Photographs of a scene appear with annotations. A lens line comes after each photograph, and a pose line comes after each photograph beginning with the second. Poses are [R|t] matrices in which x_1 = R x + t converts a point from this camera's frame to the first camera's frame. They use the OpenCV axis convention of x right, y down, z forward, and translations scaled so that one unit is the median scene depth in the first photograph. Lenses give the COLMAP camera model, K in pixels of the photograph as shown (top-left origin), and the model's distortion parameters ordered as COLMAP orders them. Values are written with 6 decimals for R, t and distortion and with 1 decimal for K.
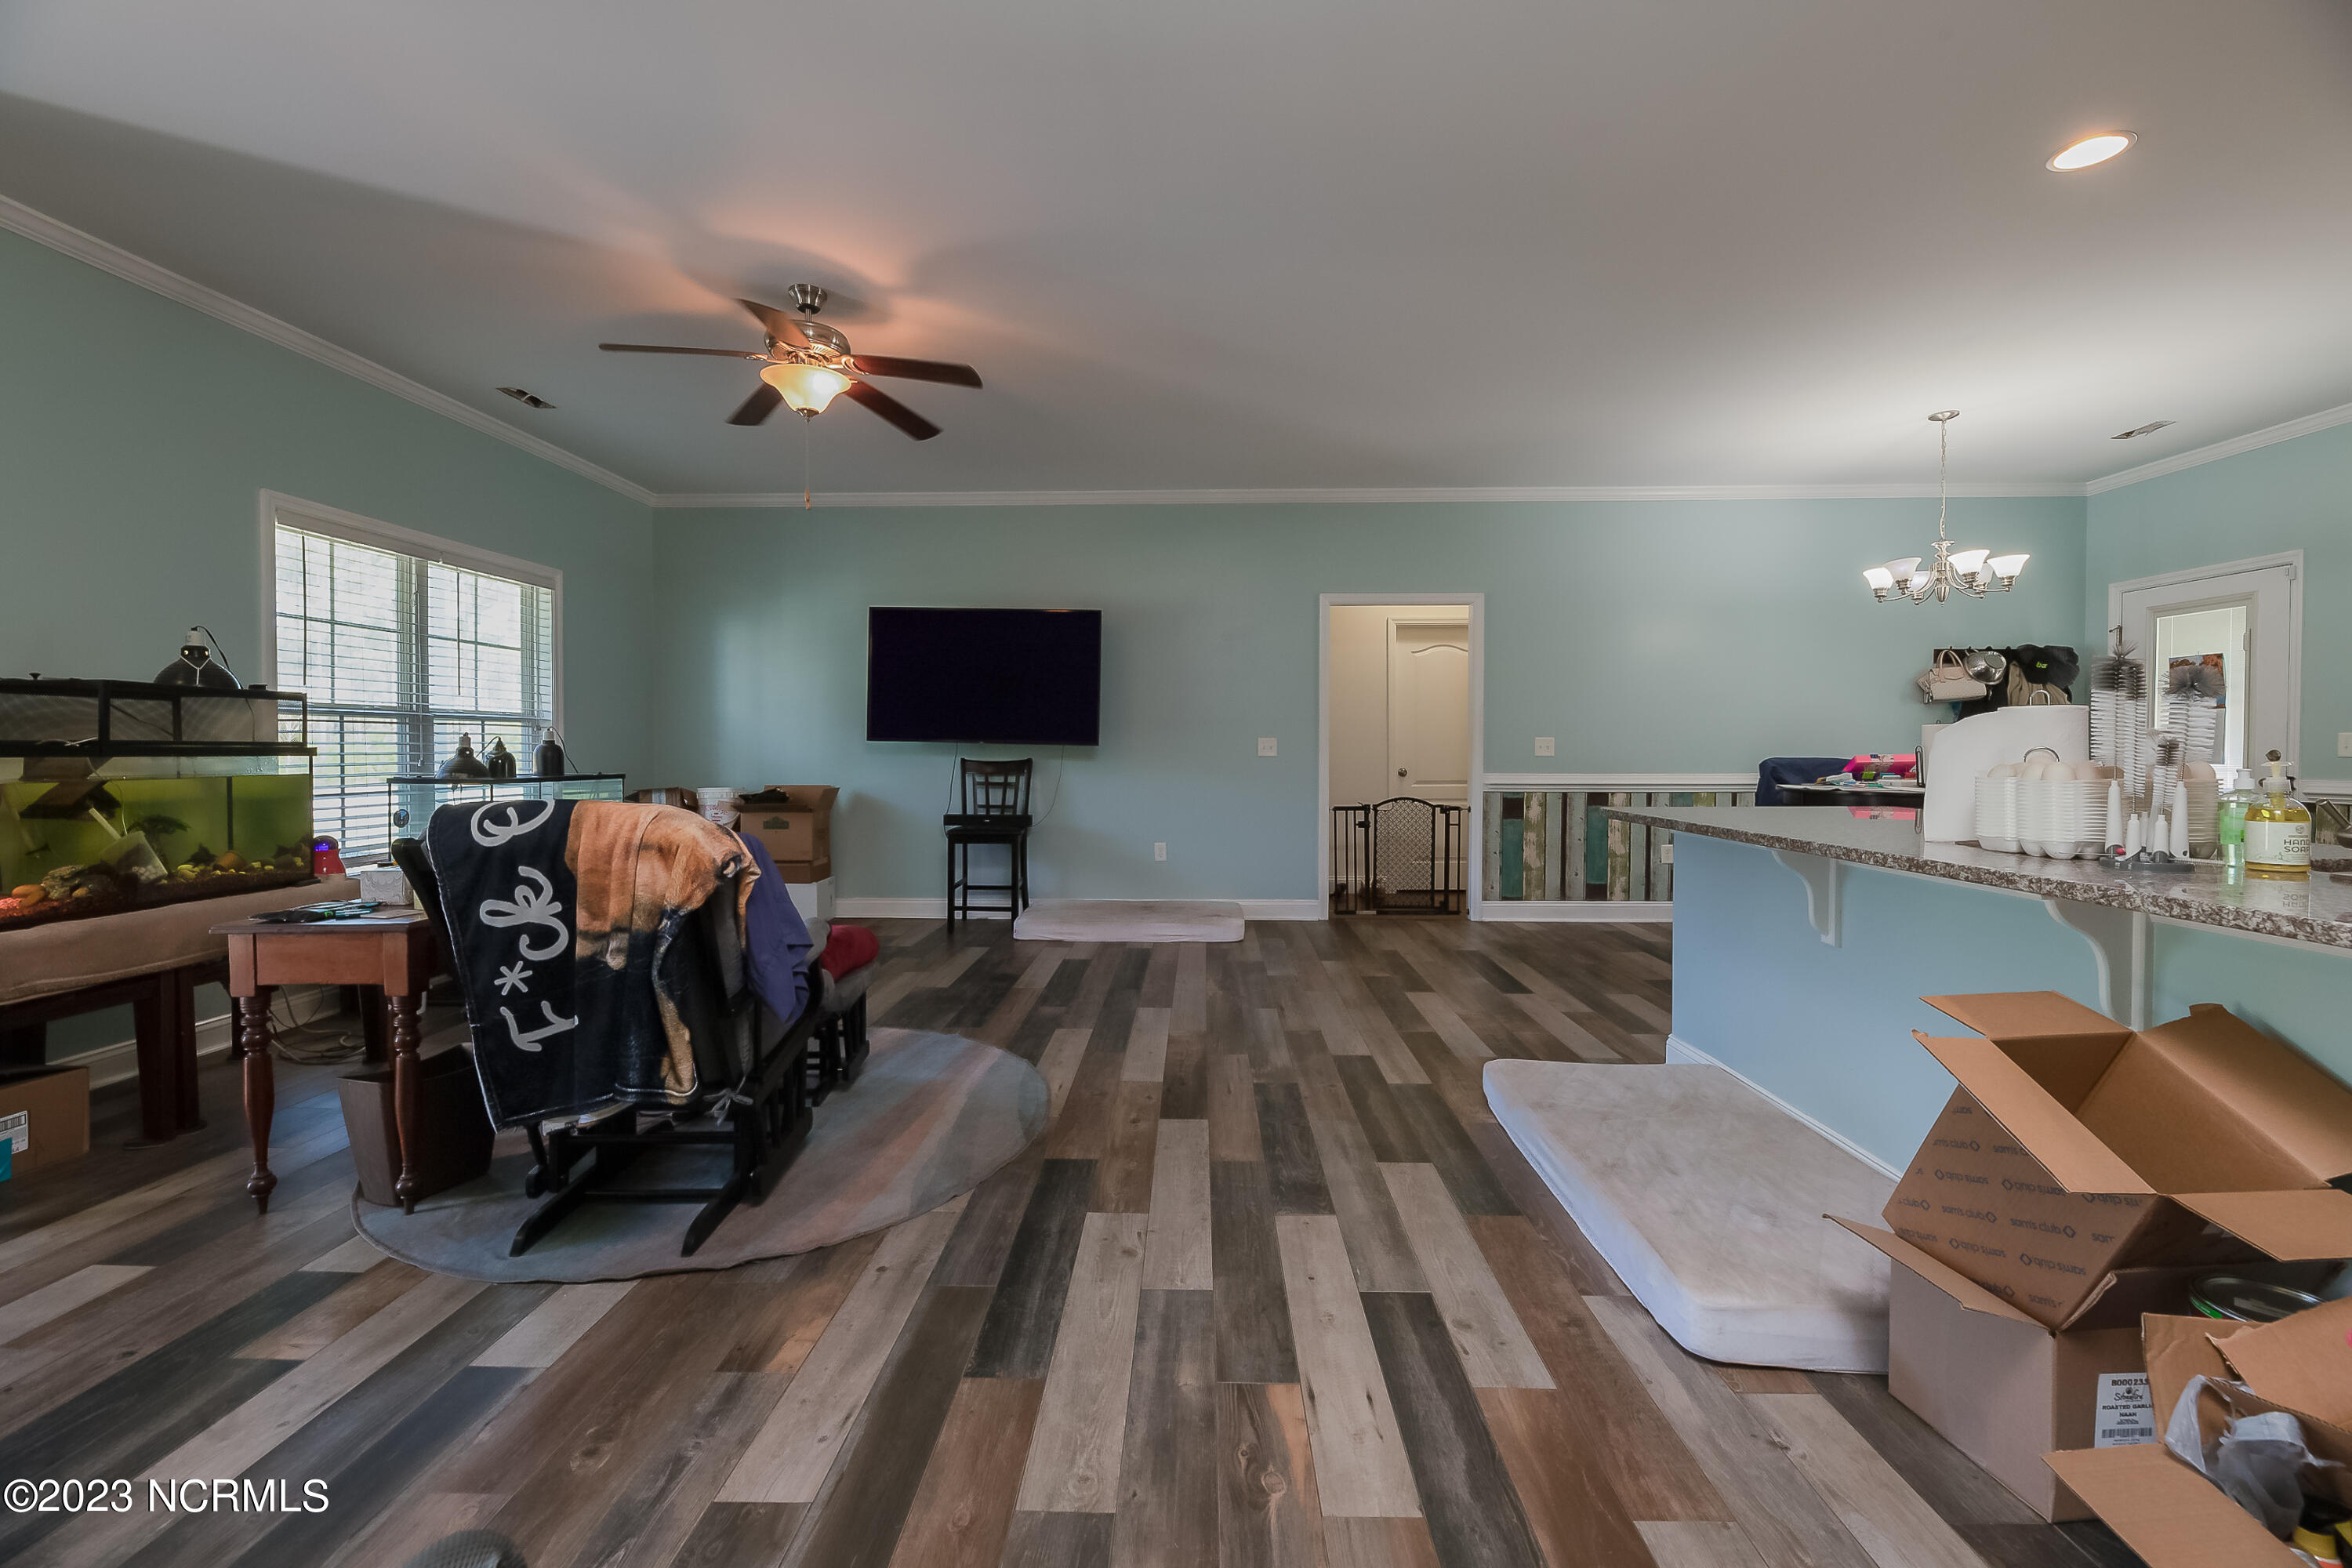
lens RADIAL K [[975.4, 0, 1145.8], [0, 975.4, 760.2], [0, 0, 1]] dist [-0.001944, -0.000414]
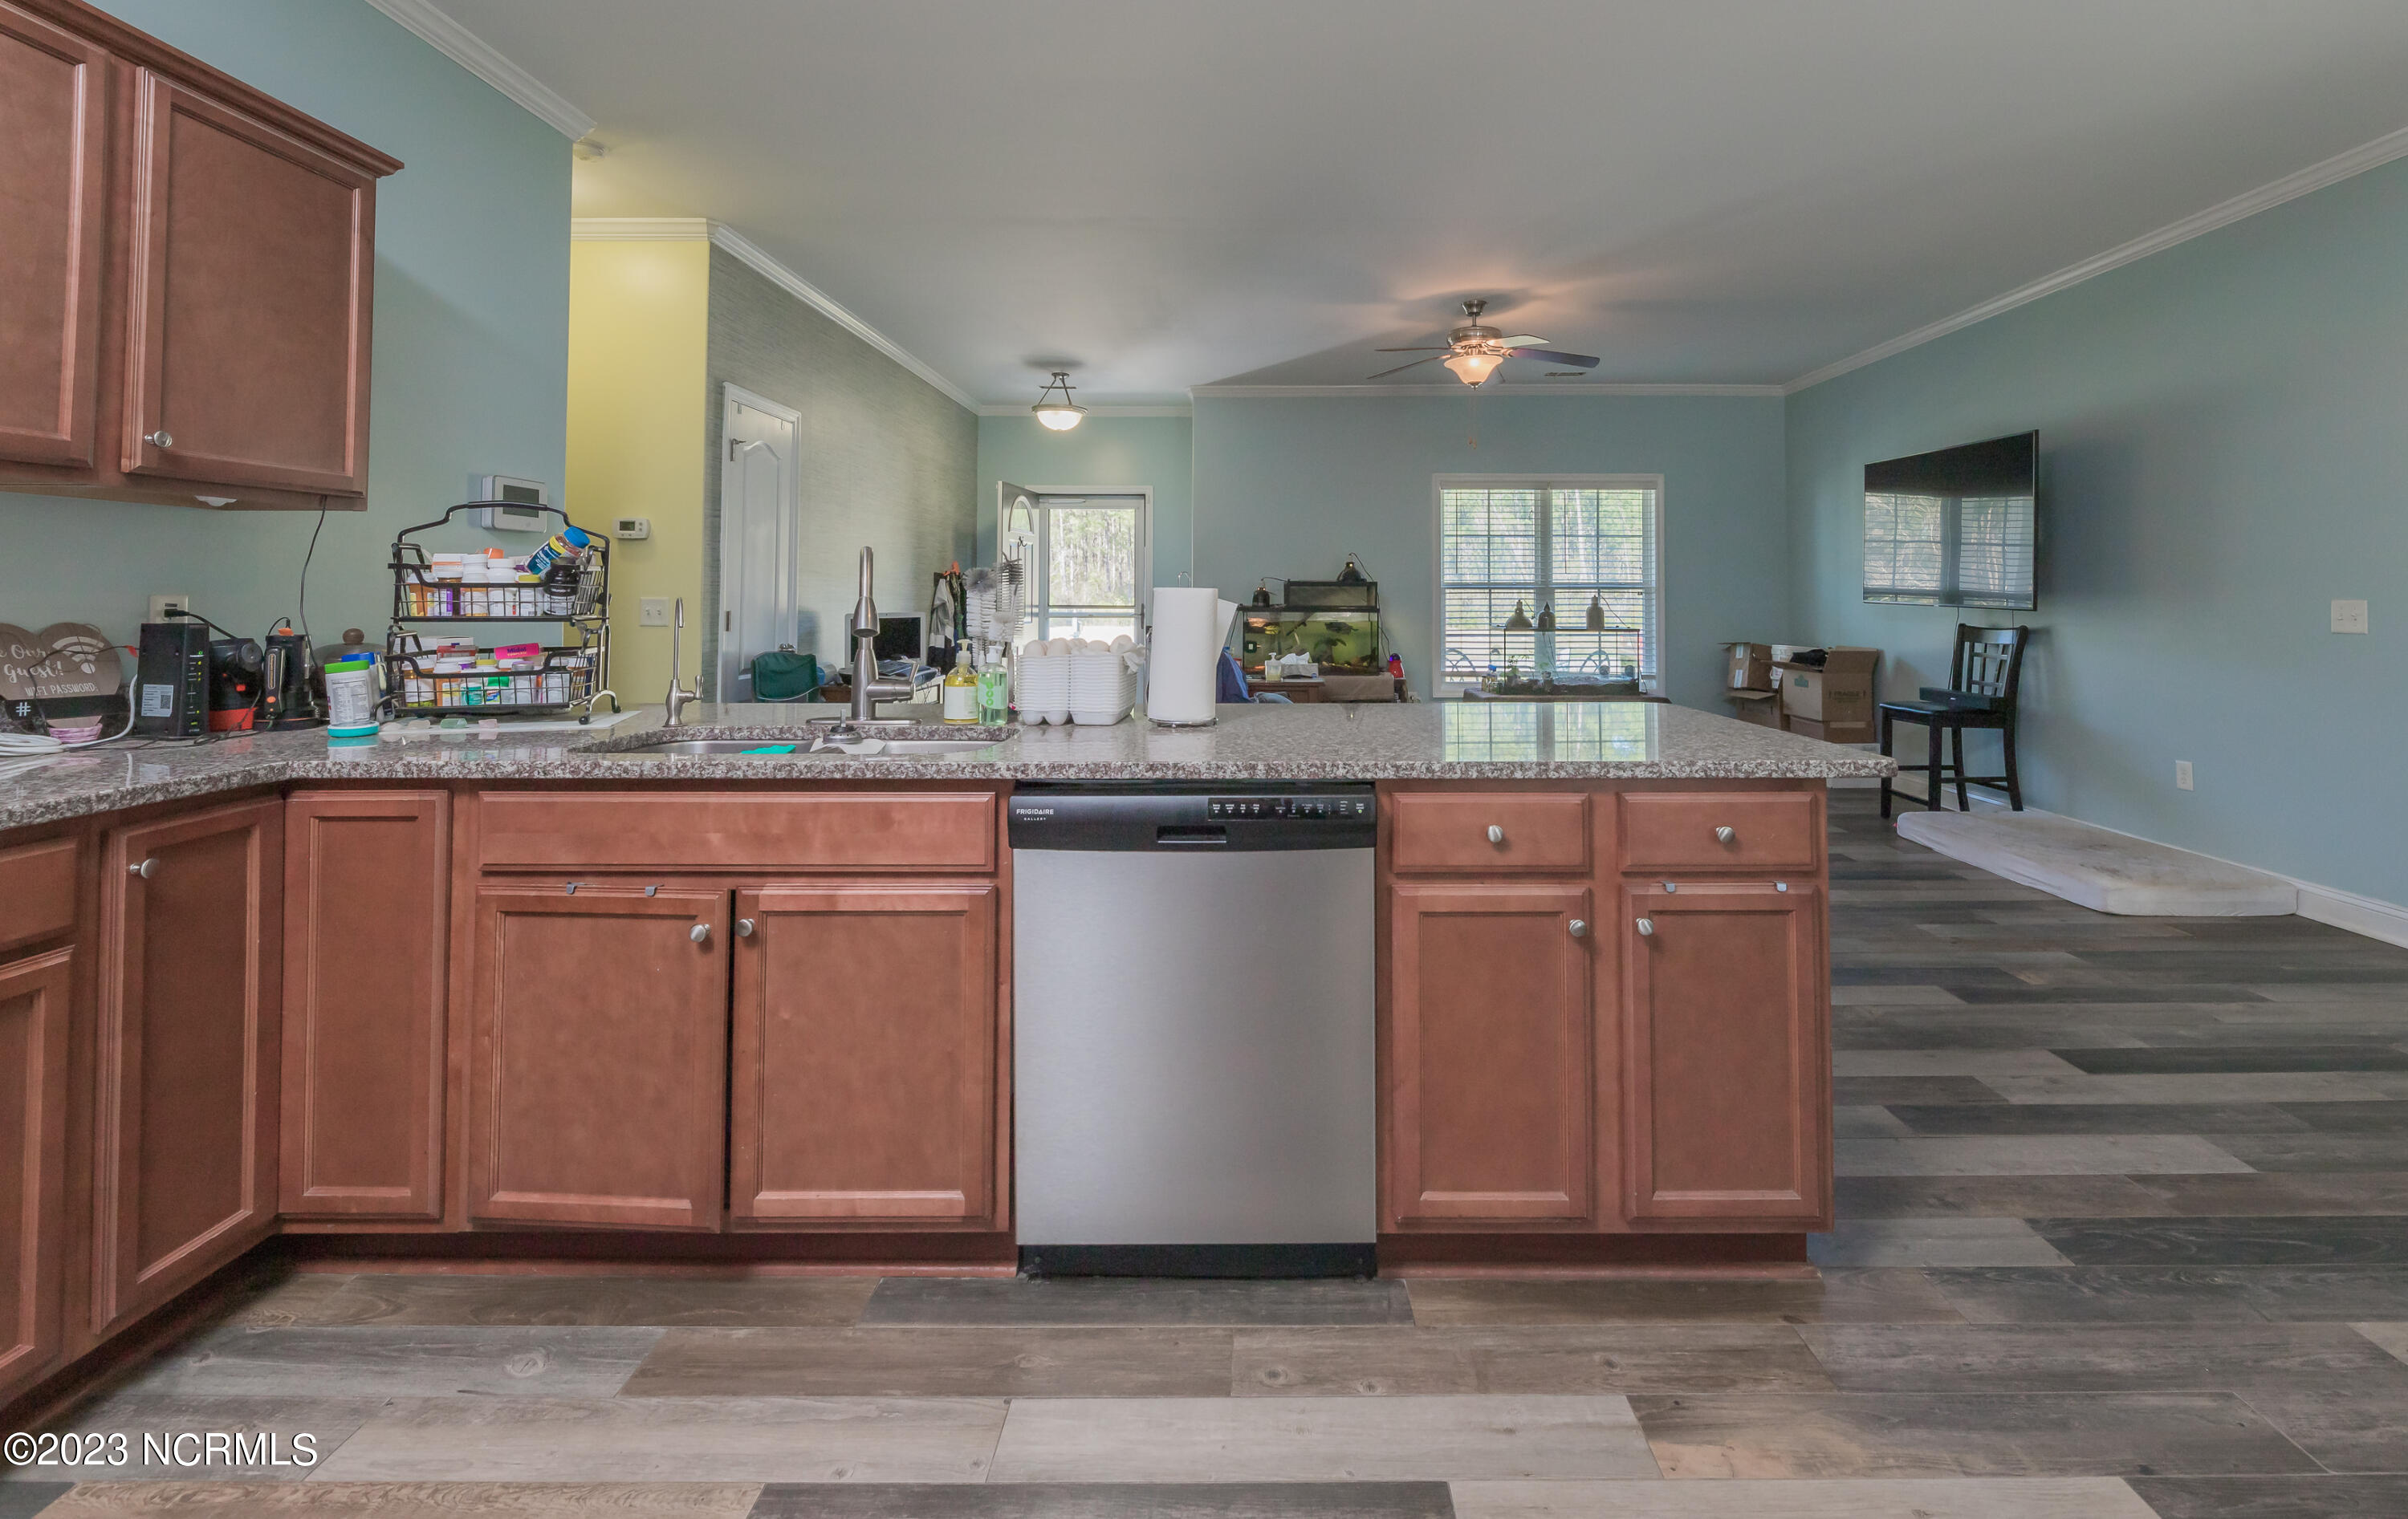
lens RADIAL K [[1044.5, 0, 1289.6], [0, 1044.5, 560.8], [0, 0, 1]] dist [0.002195, -0.000321]
pose [[0.047658, -0.035621, -0.998228, 0.959843], [-0.015867, 0.999211, -0.036414, -0.019893], [0.998738, 0.017574, 0.047055, 0.498529]]
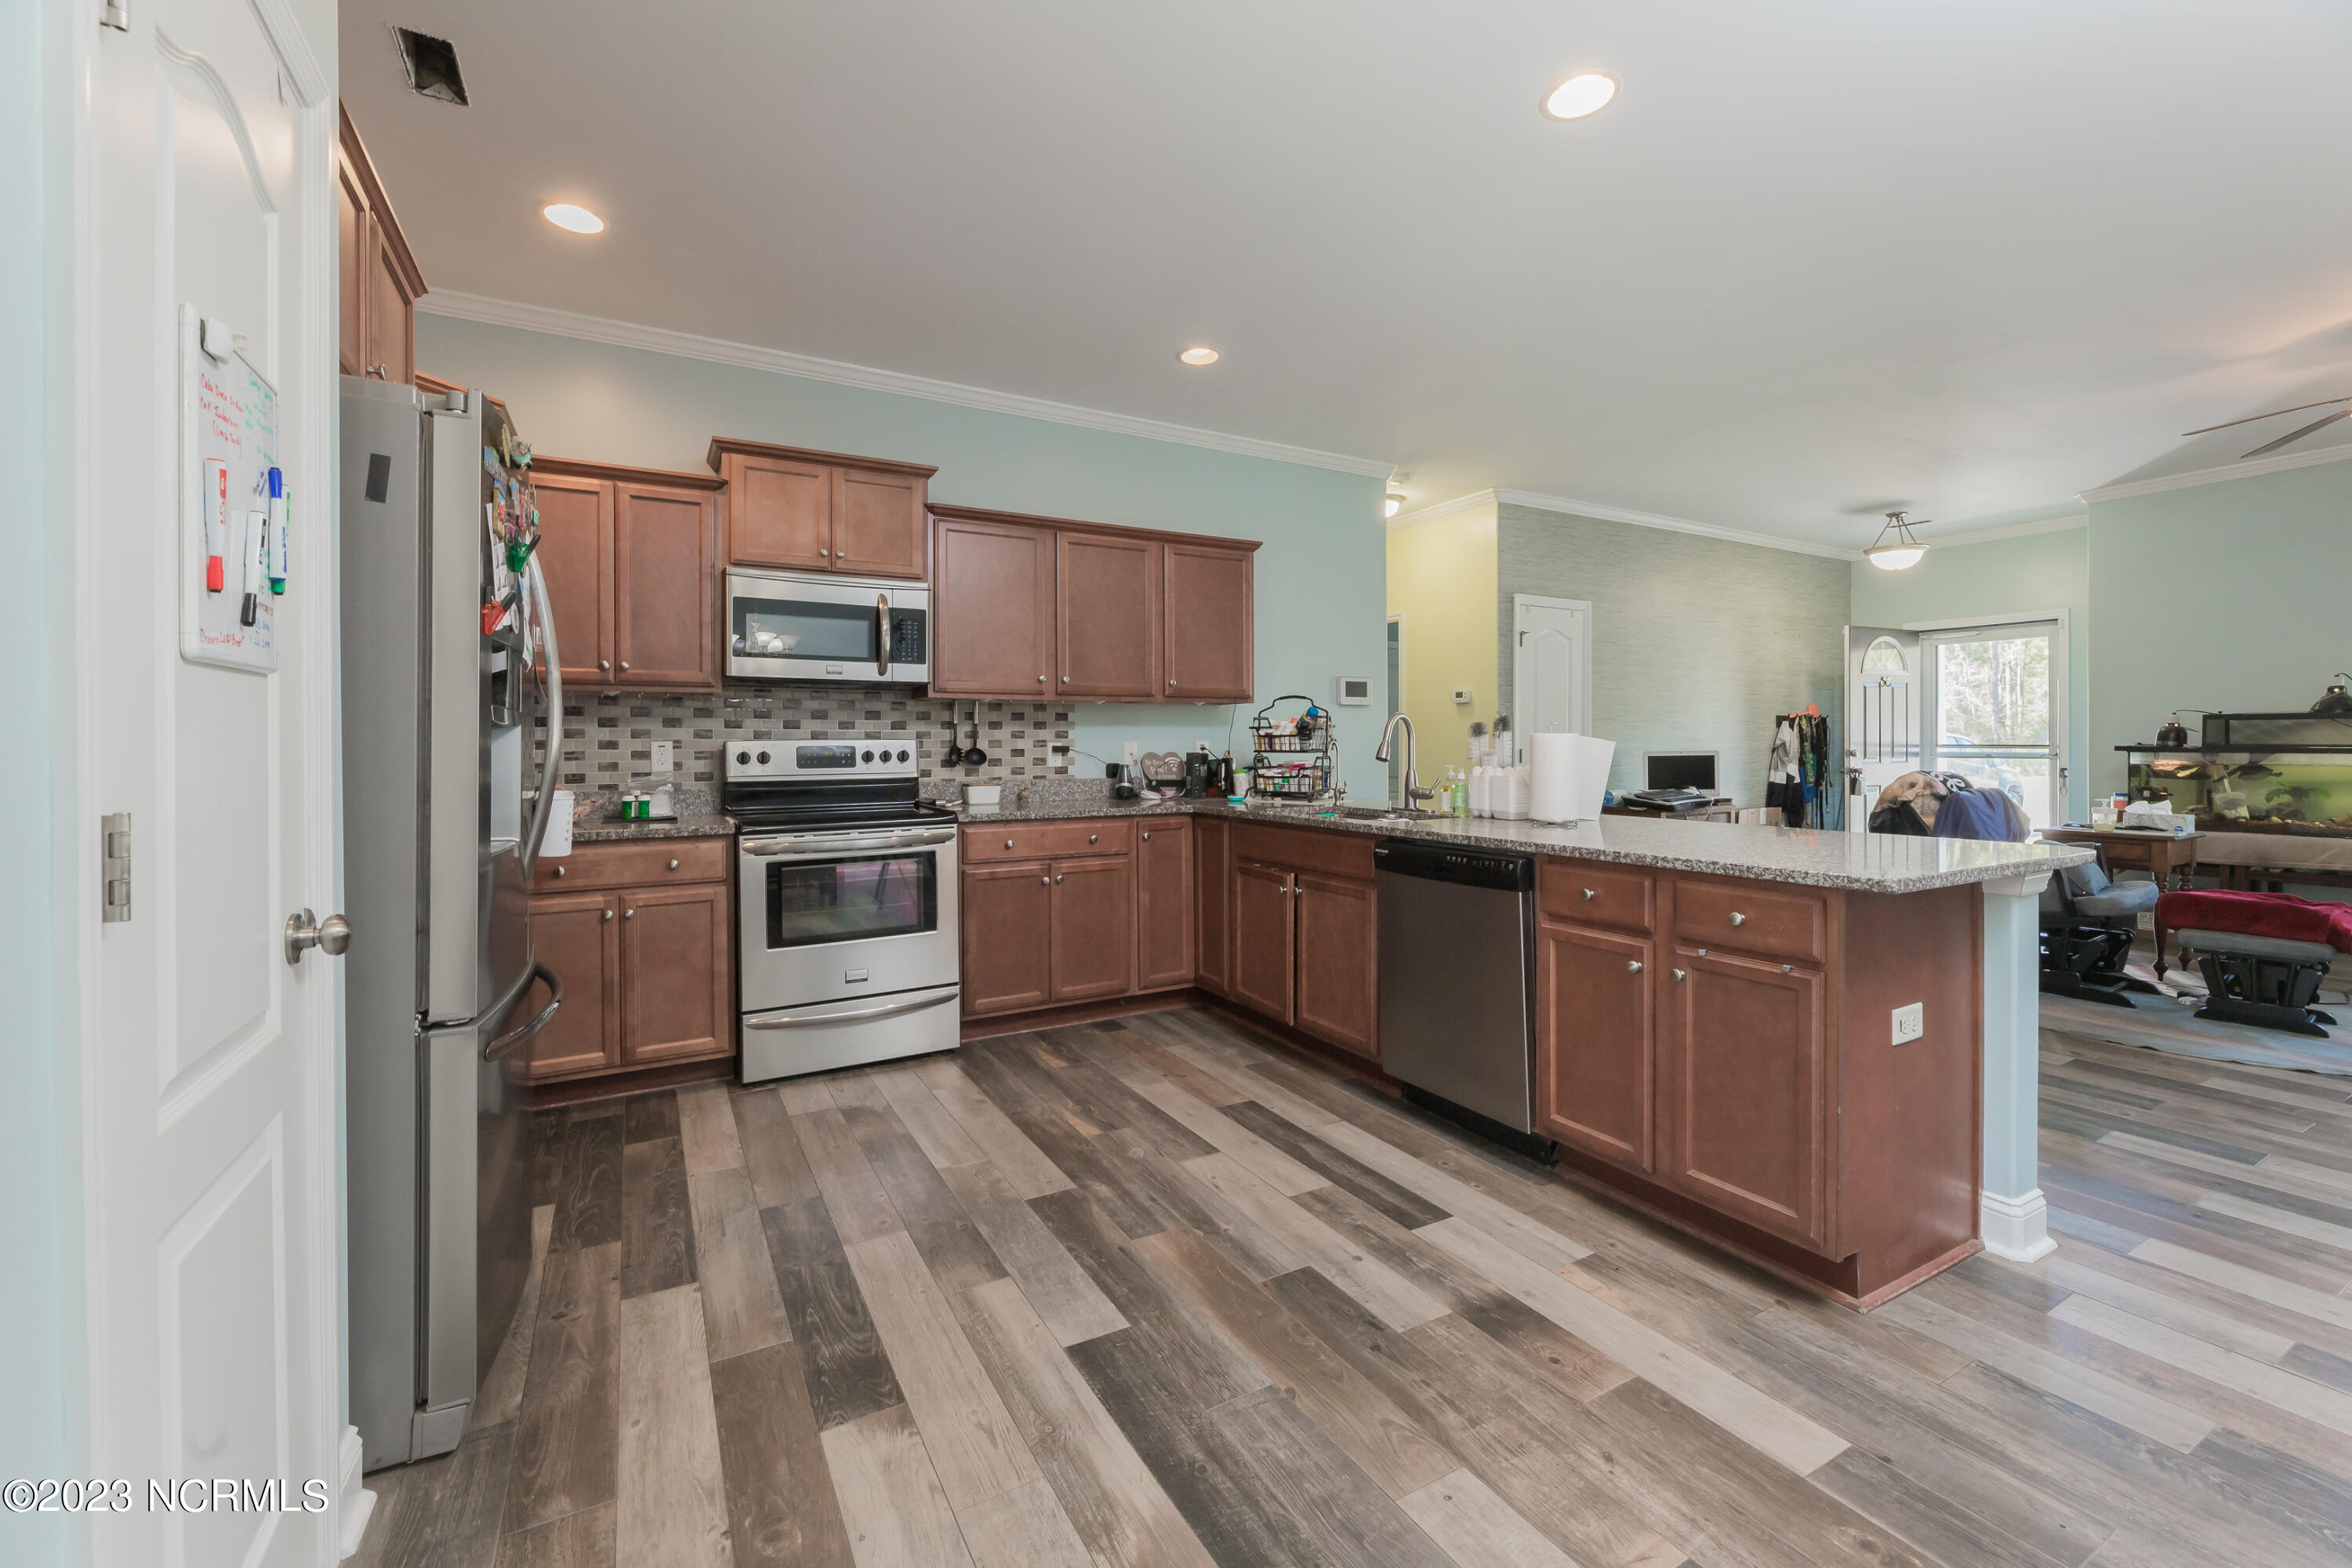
lens RADIAL K [[975.4, 0, 1207.9], [0, 975.4, 752.1], [0, 0, 1]] dist [-0.001944, -0.000414]
pose [[-0.843205, 0.010576, -0.537488, 1.041276], [-0.001600, 0.999753, 0.022181, -0.025428], [0.537590, 0.019563, -0.842980, 0.935896]]
